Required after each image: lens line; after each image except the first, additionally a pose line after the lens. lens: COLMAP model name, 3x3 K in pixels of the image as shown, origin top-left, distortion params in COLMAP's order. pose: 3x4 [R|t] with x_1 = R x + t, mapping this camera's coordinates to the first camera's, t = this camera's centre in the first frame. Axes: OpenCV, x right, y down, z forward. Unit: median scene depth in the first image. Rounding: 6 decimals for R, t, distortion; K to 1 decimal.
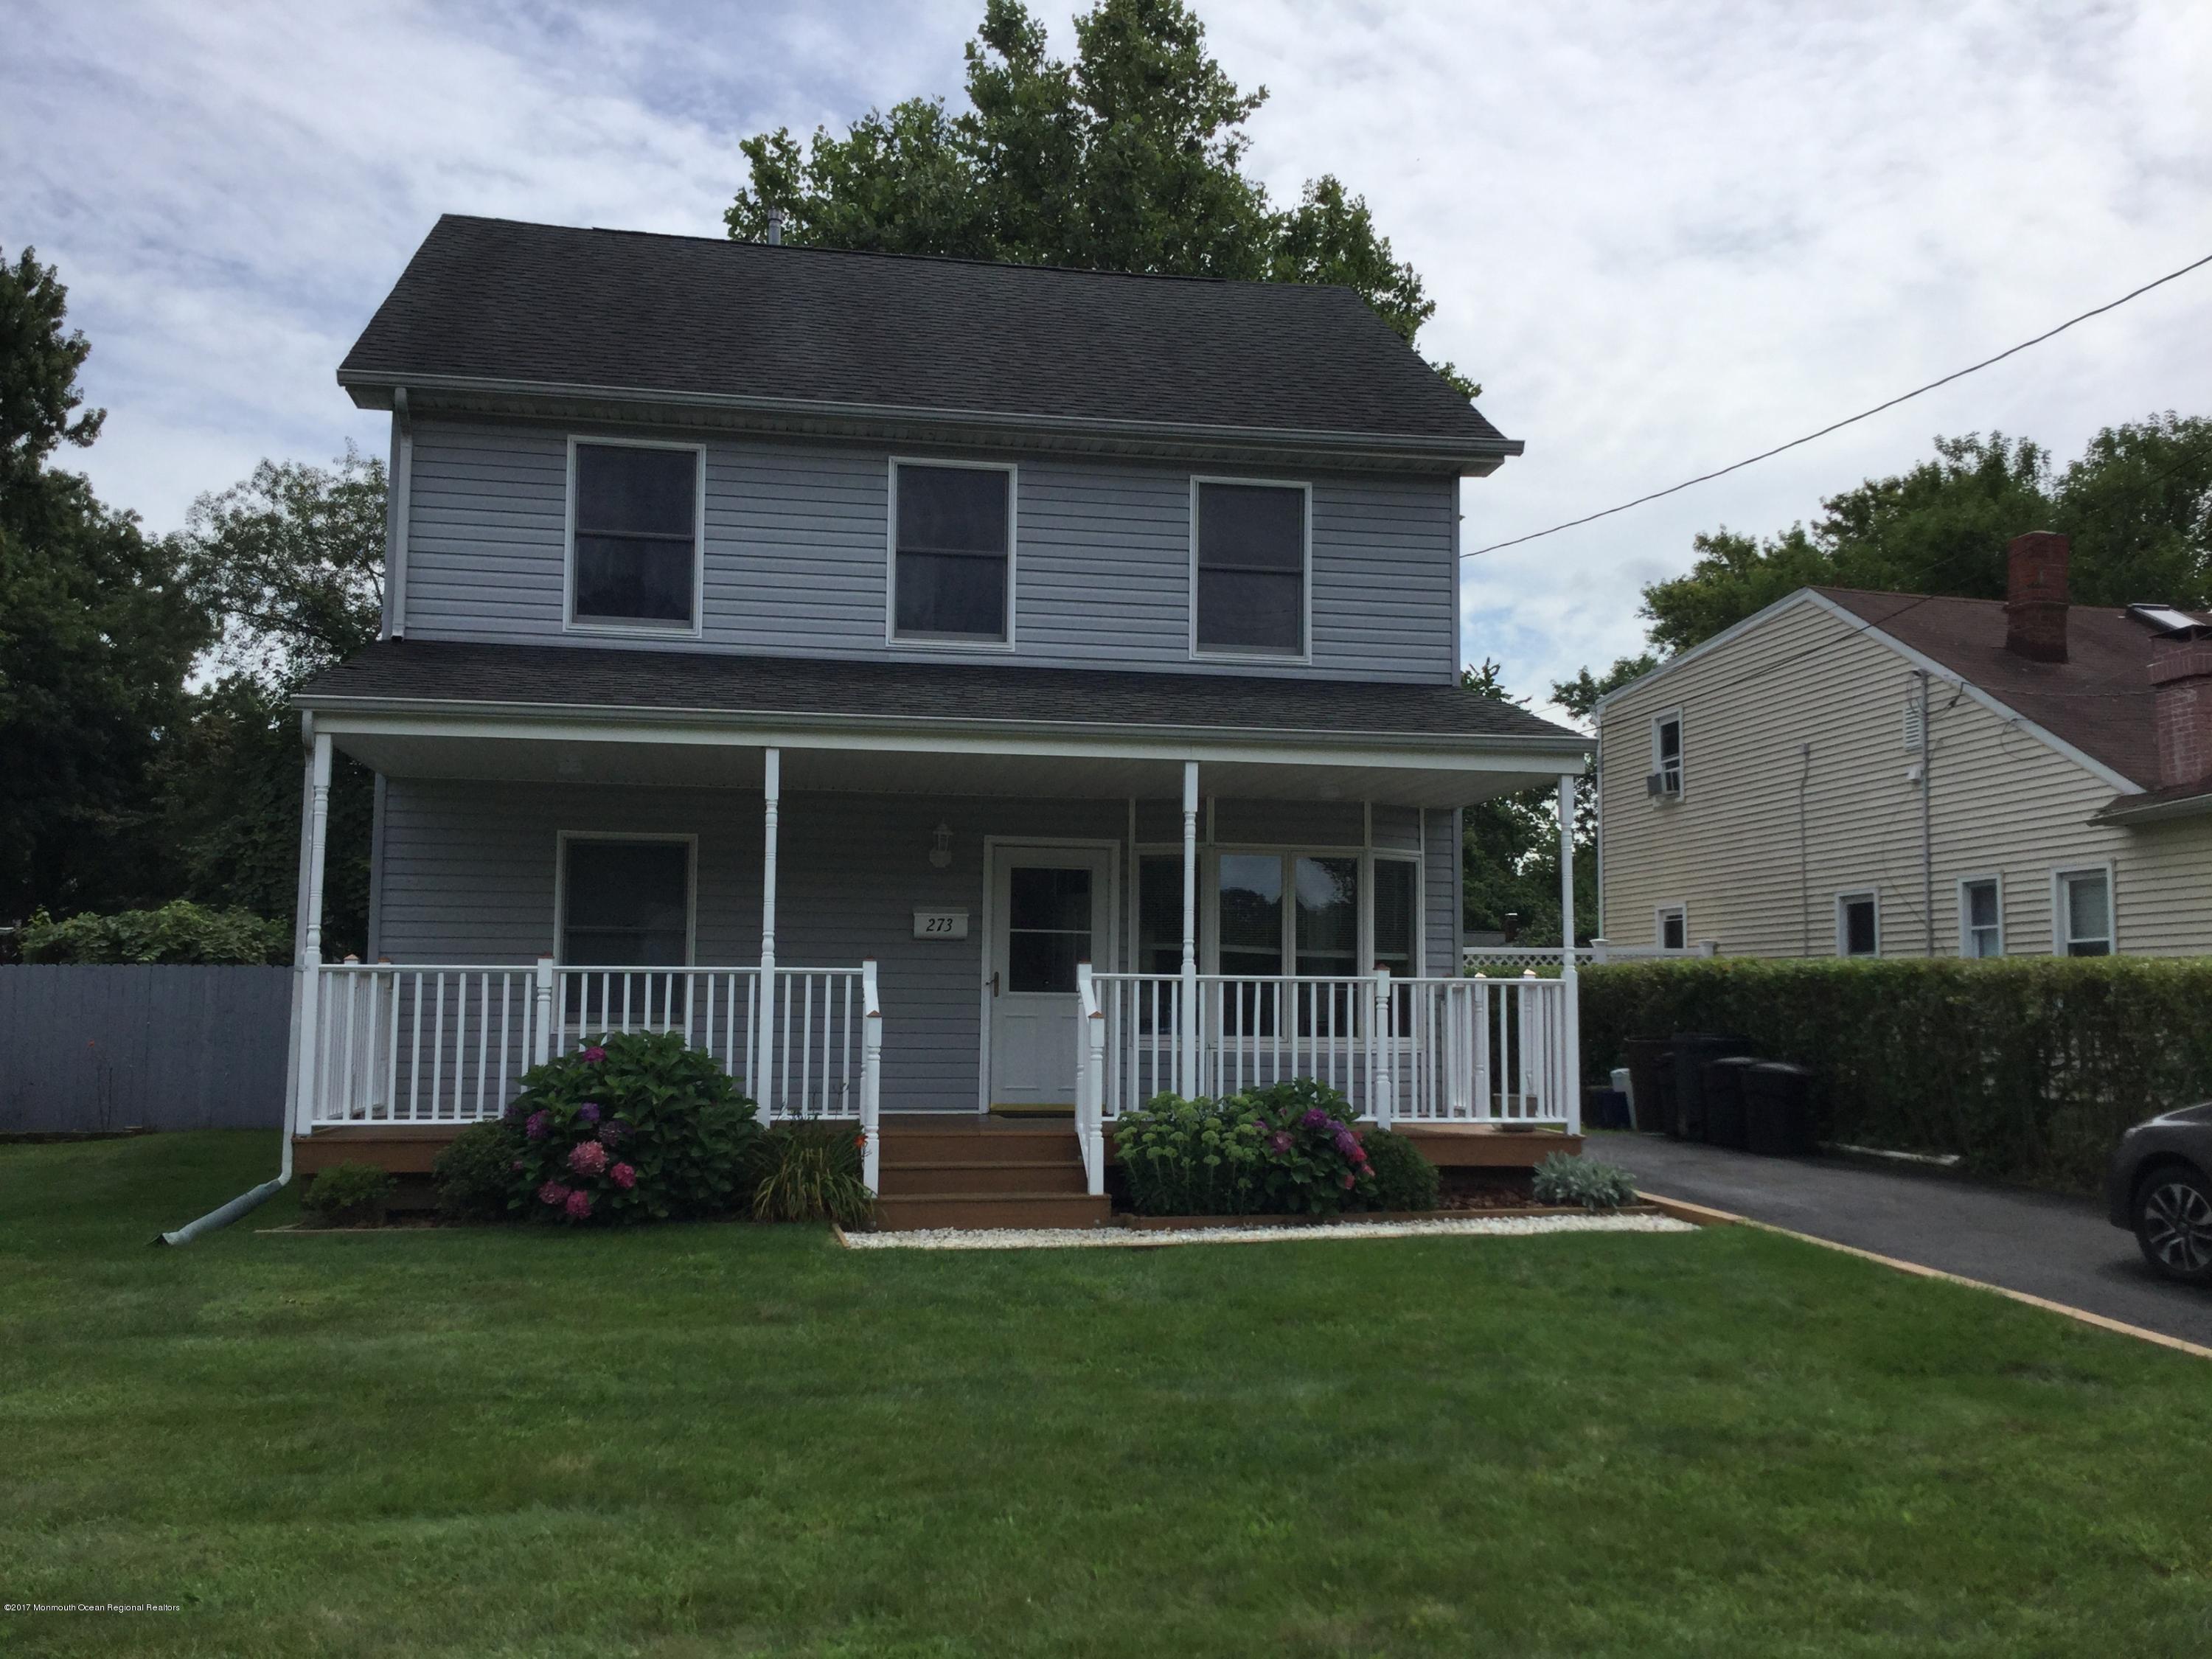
lens RADIAL K [[1998.1, 0, 1104.6], [0, 1998.1, 830.6], [0, 0, 1]] dist [0.037925, -0.032477]
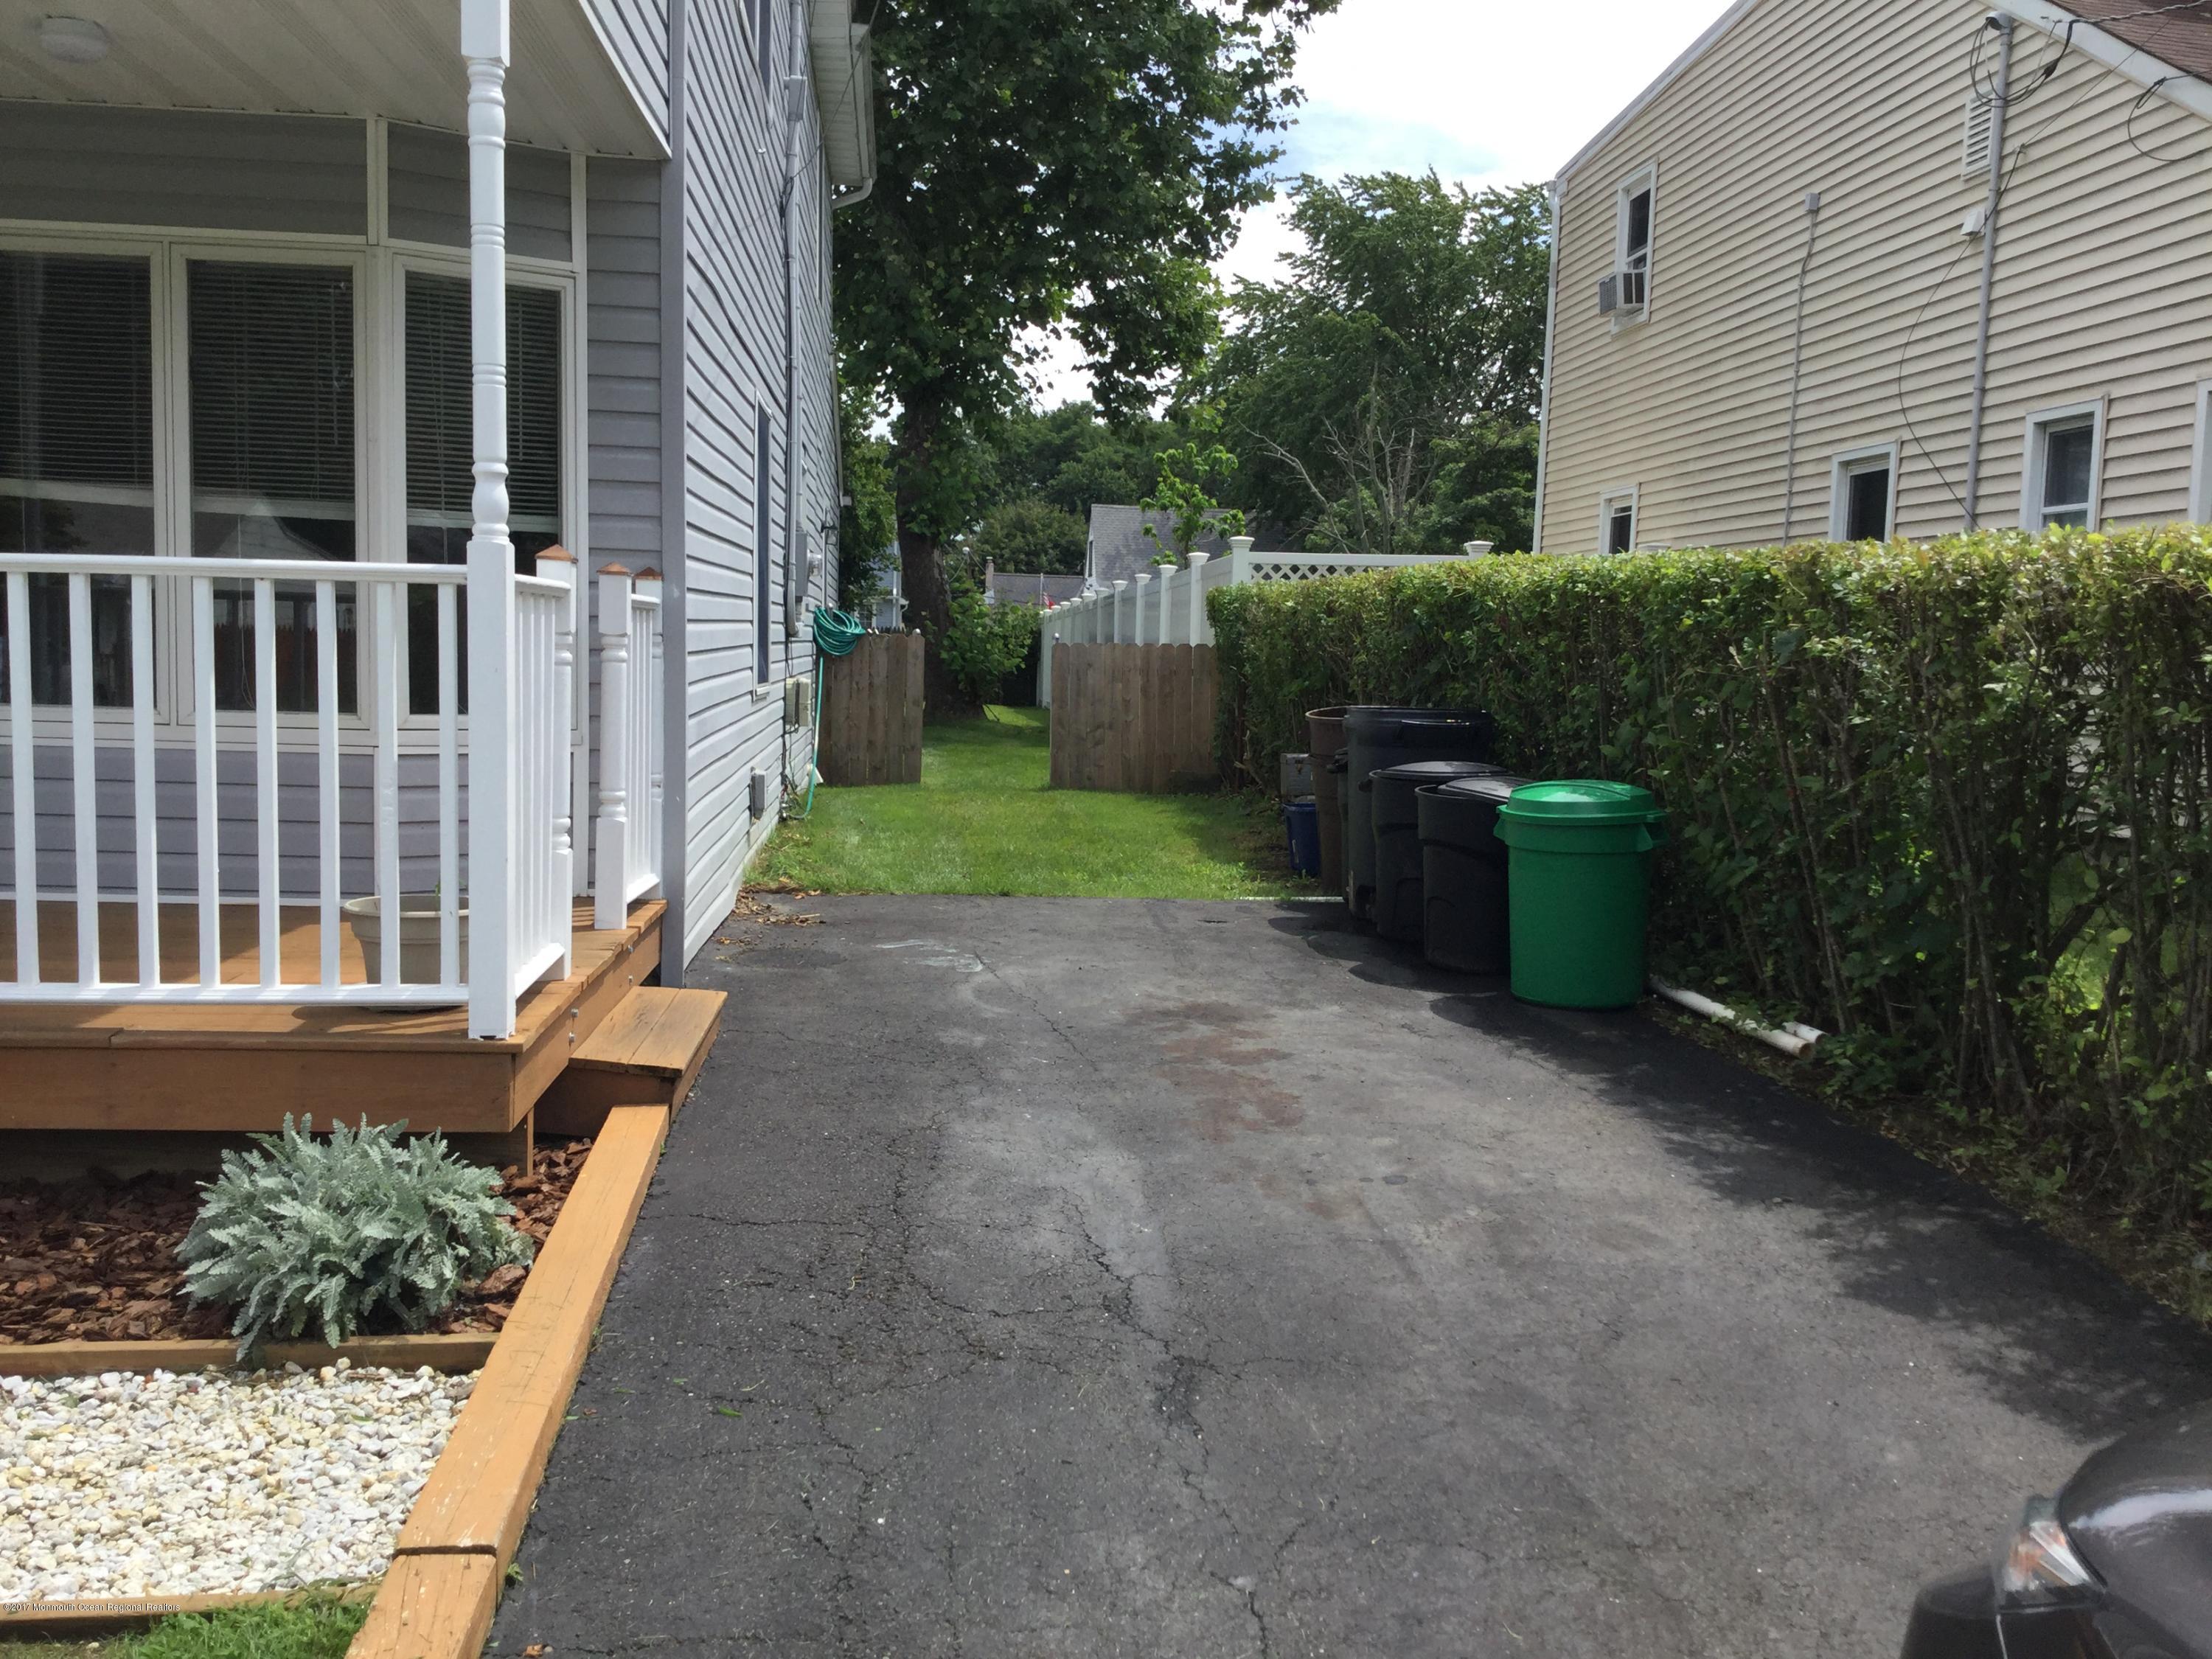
lens RADIAL K [[1998.1, 0, 1167.1], [0, 1998.1, 814.7], [0, 0, 1]] dist [0.037925, -0.032477]
pose [[0.997422, 0.023674, -0.067741, 0.230897], [-0.011356, 0.984190, 0.176754, 0.035177], [0.070854, -0.175529, 0.981921, 0.433800]]
